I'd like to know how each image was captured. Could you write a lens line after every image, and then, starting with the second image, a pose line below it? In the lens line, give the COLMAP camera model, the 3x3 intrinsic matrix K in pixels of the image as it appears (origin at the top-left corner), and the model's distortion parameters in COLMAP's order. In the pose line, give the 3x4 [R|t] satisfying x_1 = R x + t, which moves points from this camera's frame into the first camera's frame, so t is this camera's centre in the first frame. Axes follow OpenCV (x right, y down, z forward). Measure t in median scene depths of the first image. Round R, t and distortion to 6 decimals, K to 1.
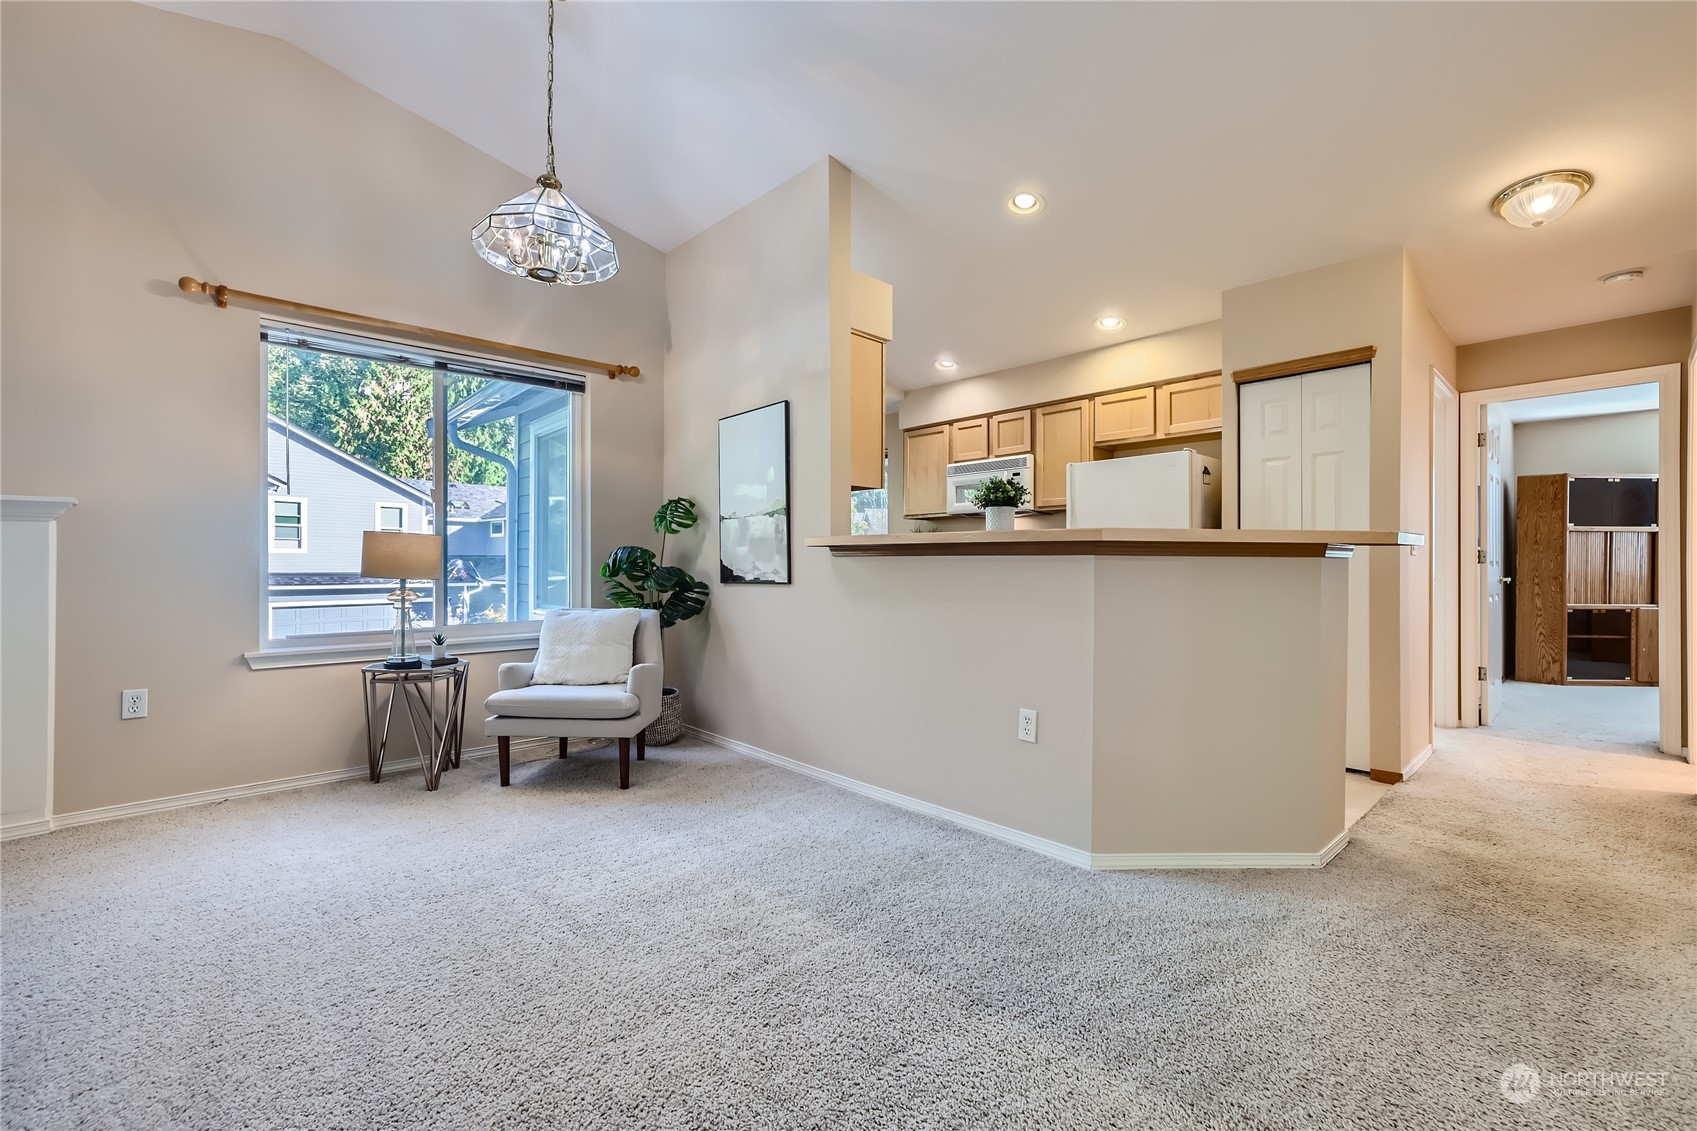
lens RADIAL K [[717.4, 0, 848.5], [0, 717.4, 565.5], [0, 0, 1]] dist [-0.028488, 0.018251]
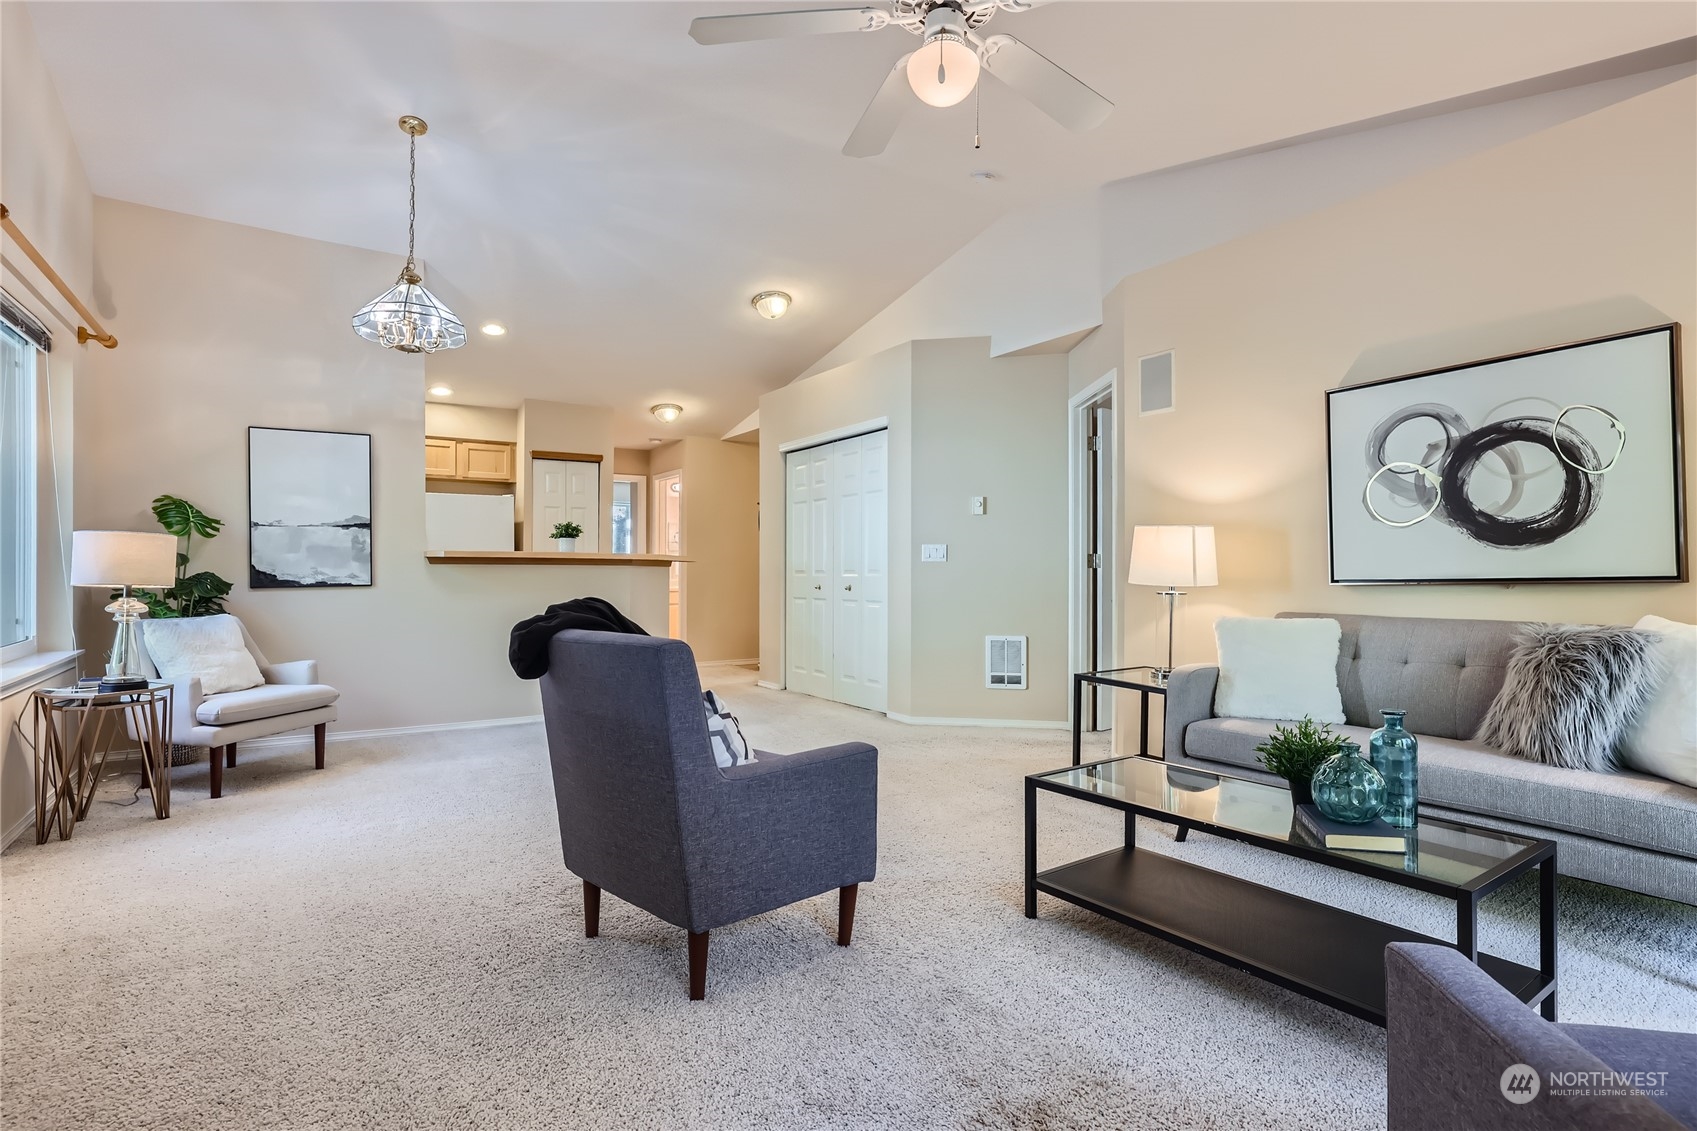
lens RADIAL K [[836.2, 0, 842.8], [0, 836.2, 573.7], [0, 0, 1]] dist [-0.032640, 0.024623]
pose [[0.178163, -0.005666, 0.983985, -1.264625], [-0.001642, 0.999980, 0.006055, -0.004432], [-0.984000, -0.002694, 0.178151, -0.038652]]
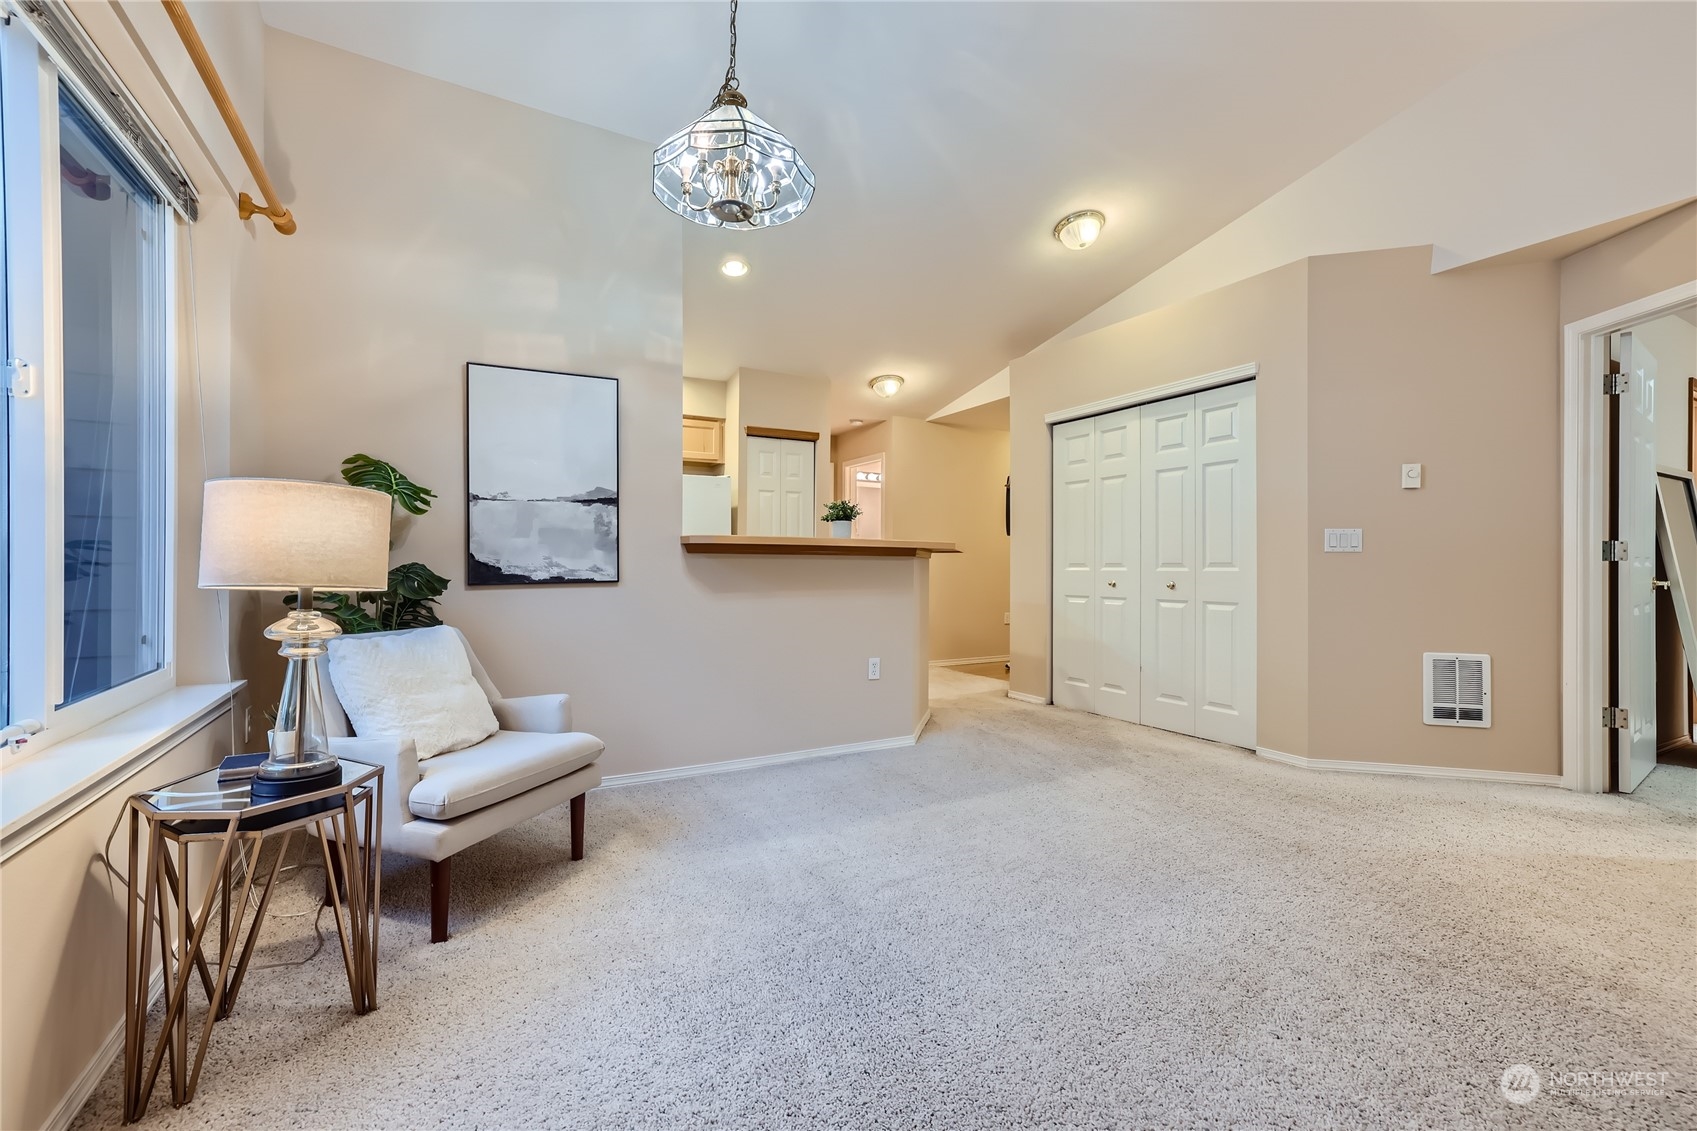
lens RADIAL K [[717.4, 0, 848.5], [0, 717.4, 565.5], [0, 0, 1]] dist [-0.028488, 0.018251]
pose [[0.243789, -0.004635, 0.969817, -0.846844], [-0.004097, 0.999975, 0.005809, -0.001649], [-0.969820, -0.005389, 0.243764, 0.472746]]
